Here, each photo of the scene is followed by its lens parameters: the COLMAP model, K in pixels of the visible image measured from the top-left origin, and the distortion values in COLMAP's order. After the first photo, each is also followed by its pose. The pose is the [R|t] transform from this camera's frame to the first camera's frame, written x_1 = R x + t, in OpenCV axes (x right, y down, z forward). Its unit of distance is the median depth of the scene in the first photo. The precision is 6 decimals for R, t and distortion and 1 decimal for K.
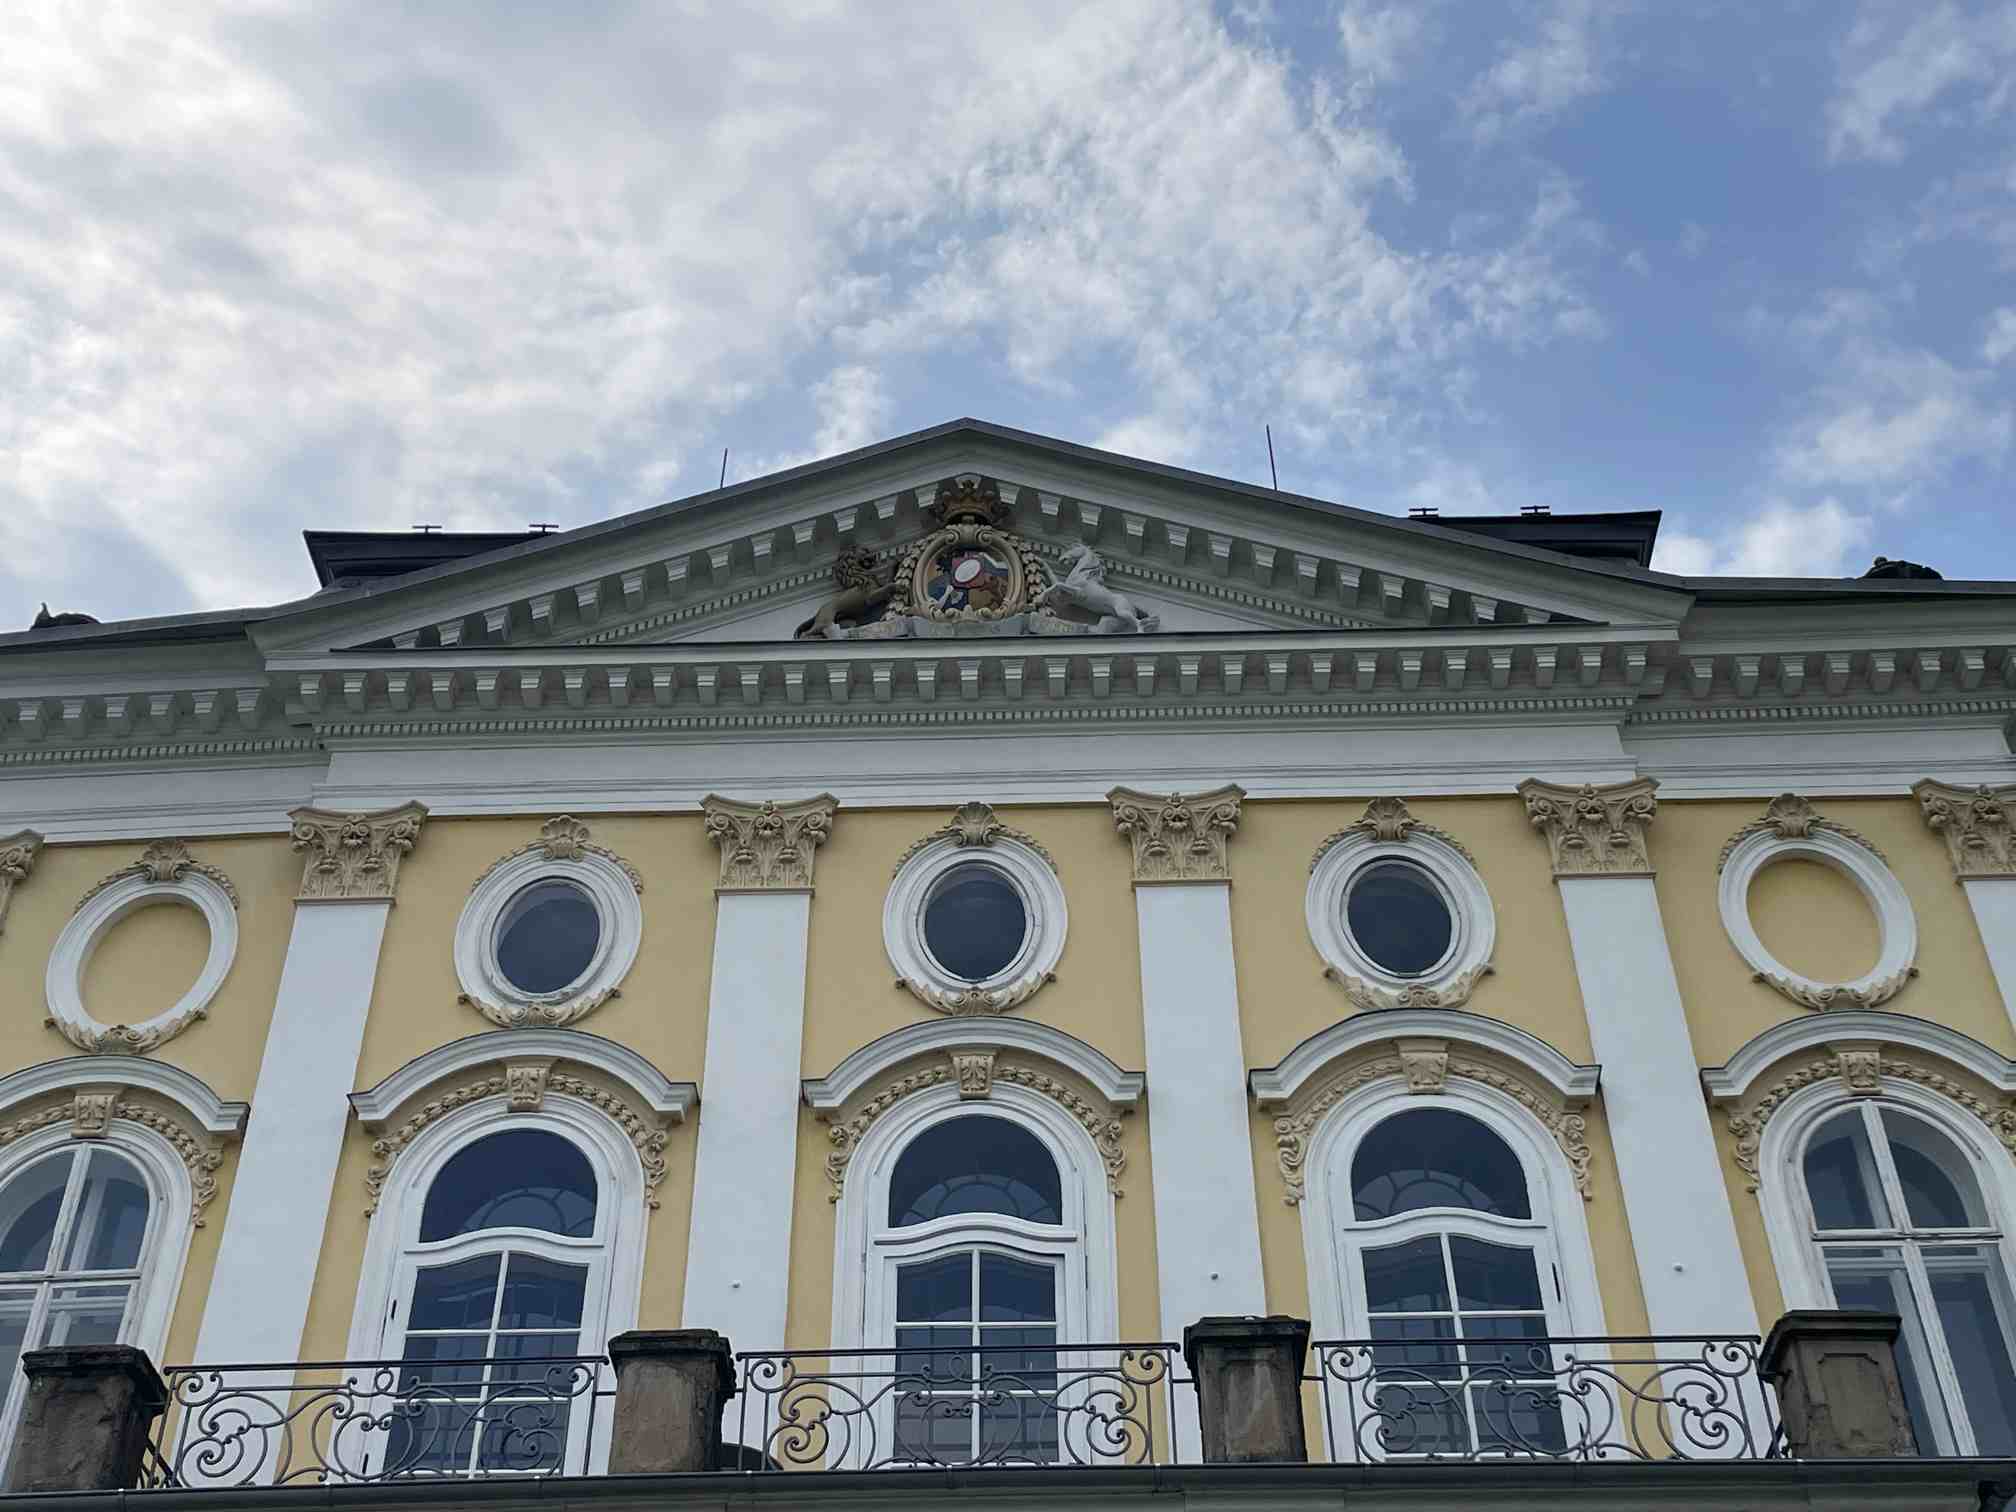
lens RADIAL K [[2540.0, 0, 986.2], [0, 2540.0, 745.8], [0, 0, 1]] dist [0.075420, 0.000000]
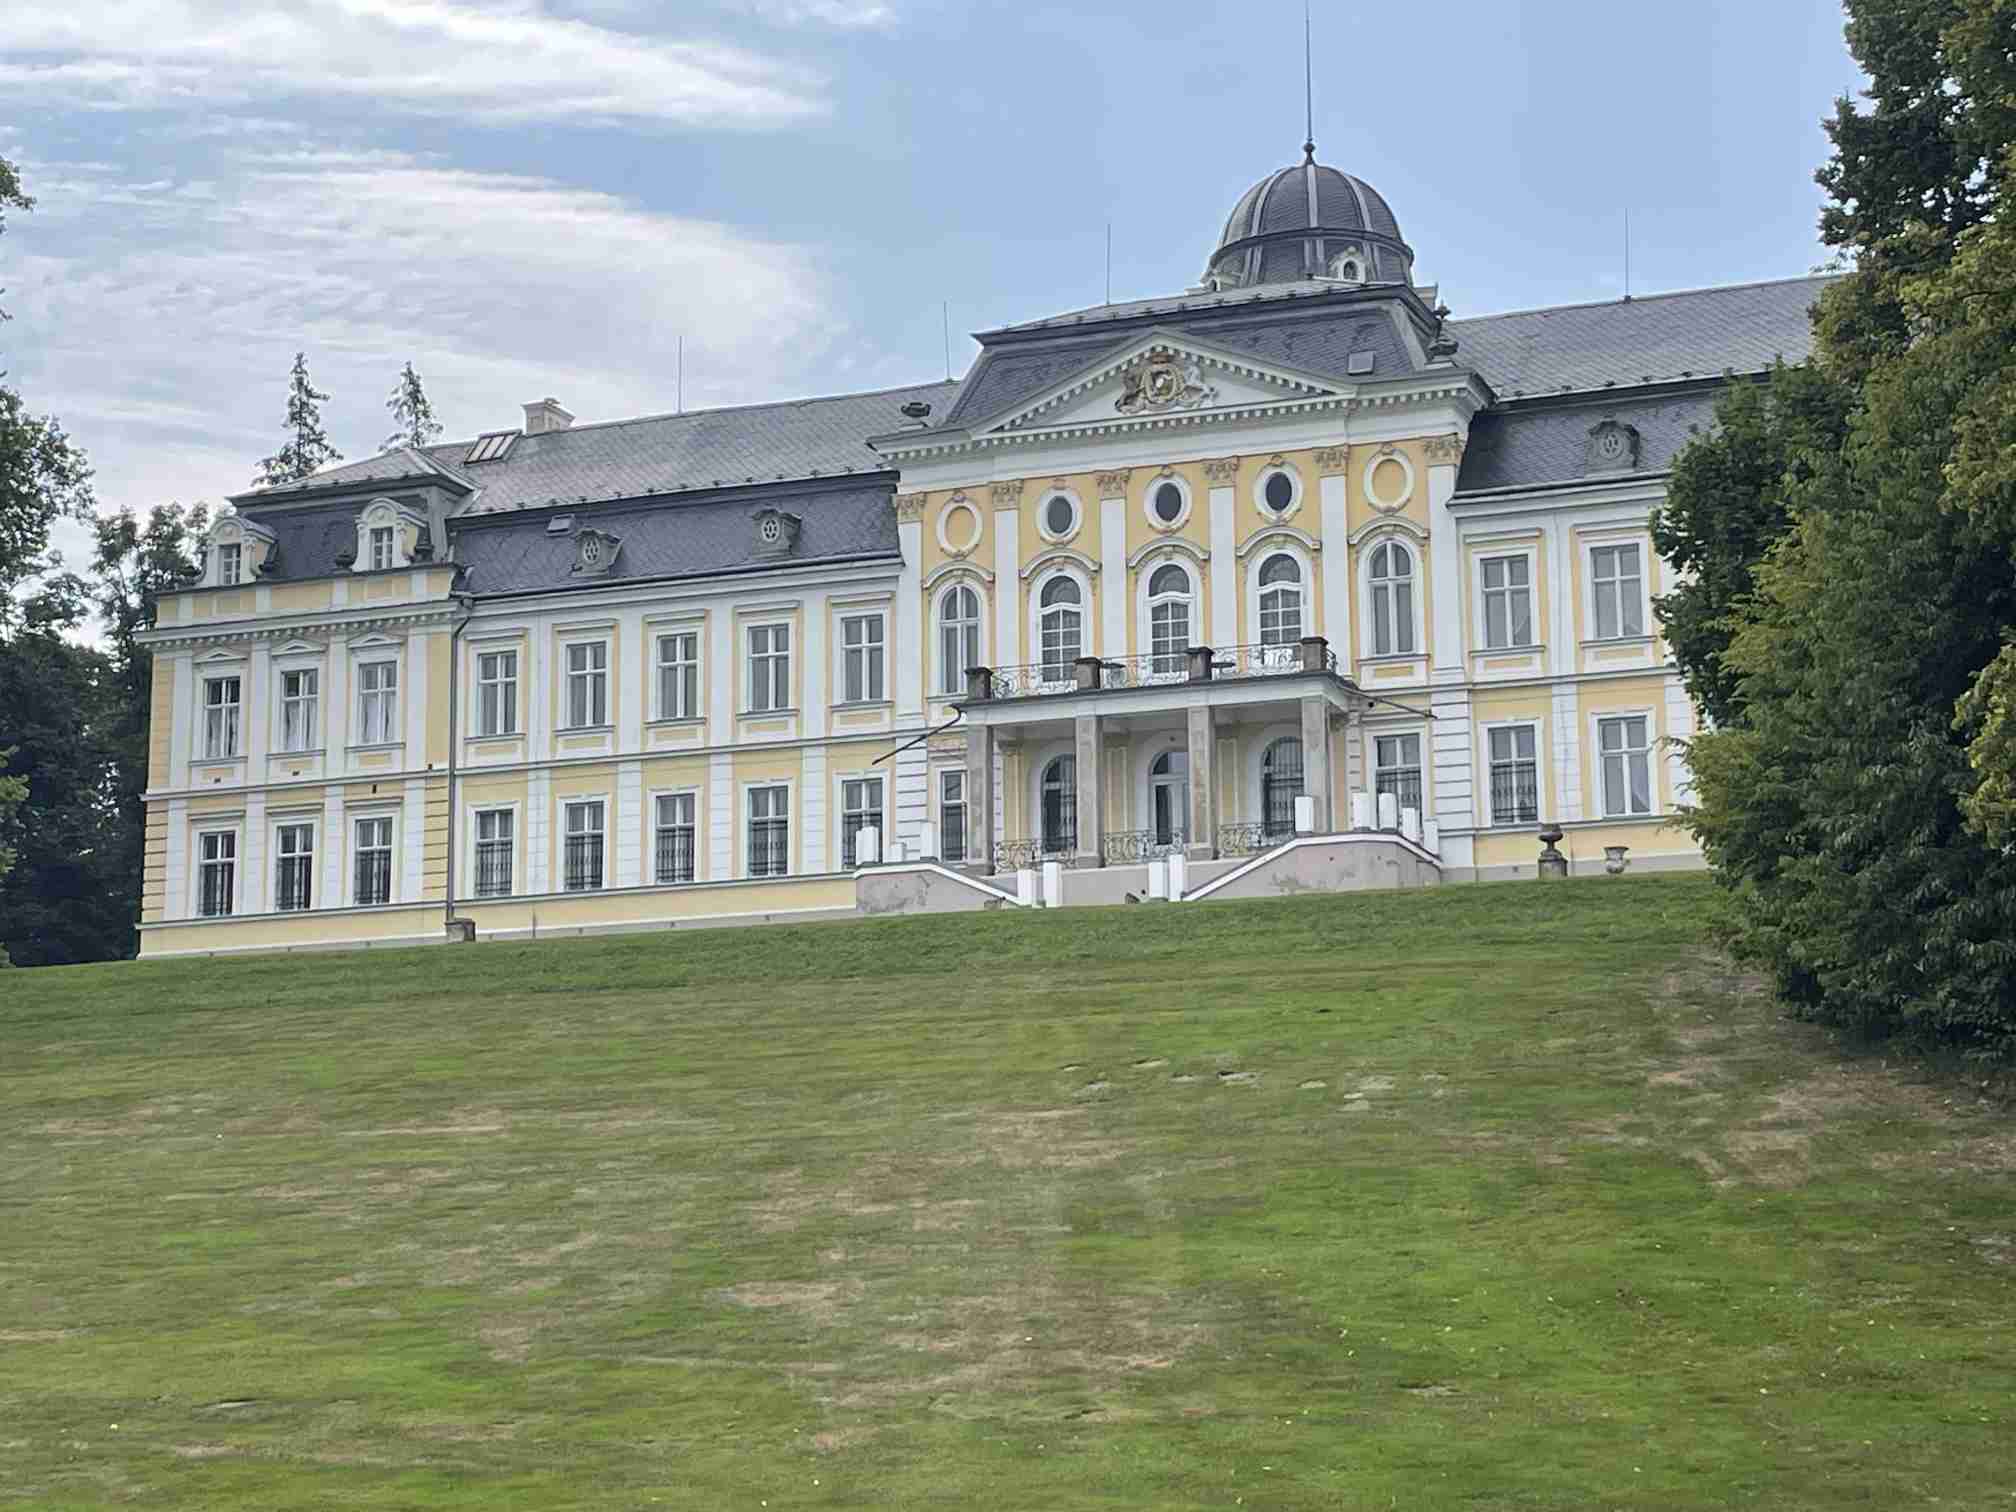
lens RADIAL K [[3539.5, 0, 1010.9], [0, 3539.5, 757.3], [0, 0, 1]] dist [0.194781, 0.000000]
pose [[0.944842, -0.065375, -0.320936, 1.132557], [0.222965, 0.846157, 0.484050, -1.738552], [0.239918, -0.528909, 0.814061, -2.767575]]
